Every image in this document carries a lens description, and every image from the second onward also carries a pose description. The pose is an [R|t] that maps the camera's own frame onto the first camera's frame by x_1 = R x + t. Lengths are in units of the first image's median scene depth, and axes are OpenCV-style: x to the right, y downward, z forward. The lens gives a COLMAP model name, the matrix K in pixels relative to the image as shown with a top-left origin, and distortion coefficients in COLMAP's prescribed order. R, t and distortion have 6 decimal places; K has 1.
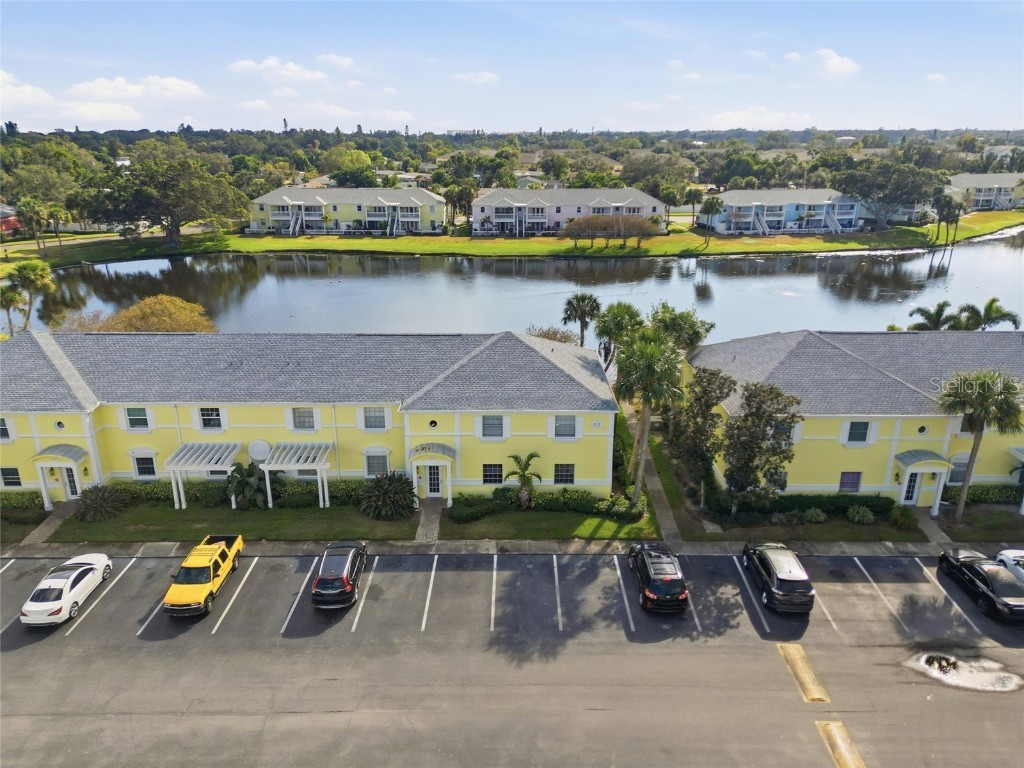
lens RADIAL K [[729.3, 0, 517.1], [0, 729.3, 380.9], [0, 0, 1]] dist [0.055221, -0.050198]
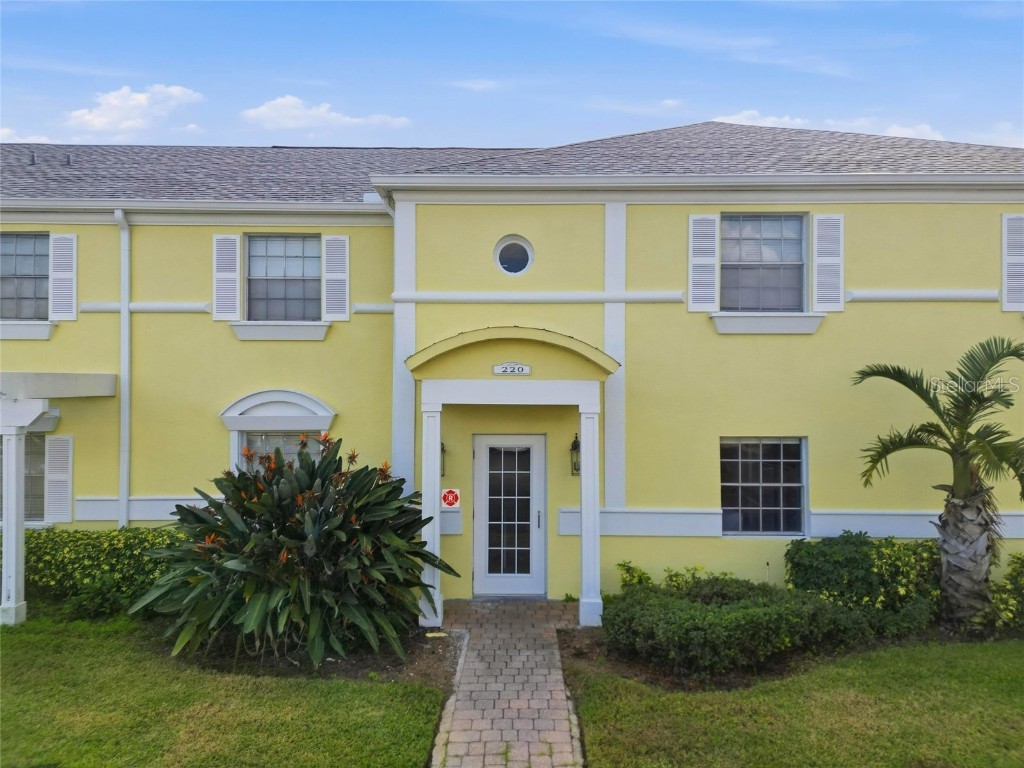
lens RADIAL K [[729.3, 0, 508.7], [0, 729.3, 384.0], [0, 0, 1]] dist [0.055221, -0.050198]
pose [[0.999926, -0.001968, -0.012007, -0.112340], [-0.002061, 0.945180, -0.326544, 0.174528], [0.011992, 0.326544, 0.945106, 0.772632]]
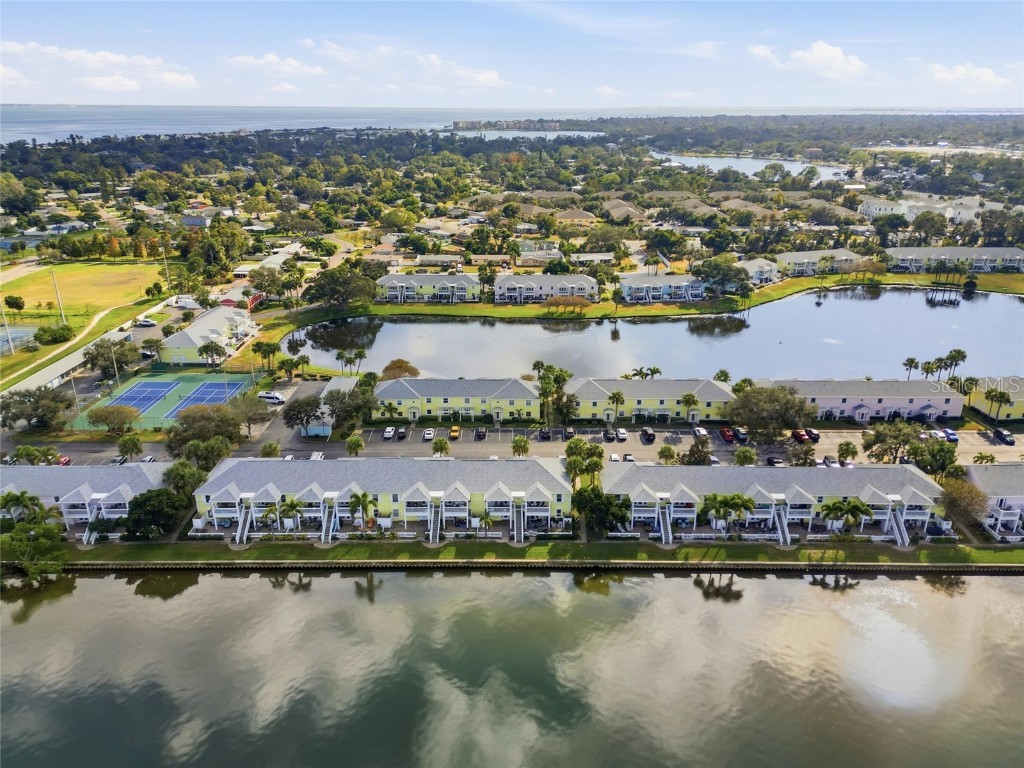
lens RADIAL K [[729.3, 0, 512.4], [0, 729.3, 386.0], [0, 0, 1]] dist [0.055221, -0.050198]
pose [[0.999940, 0.002402, -0.010705, 0.016481], [-0.002036, 0.999417, 0.034070, -0.181660], [0.010781, -0.034046, 0.999362, -3.262186]]
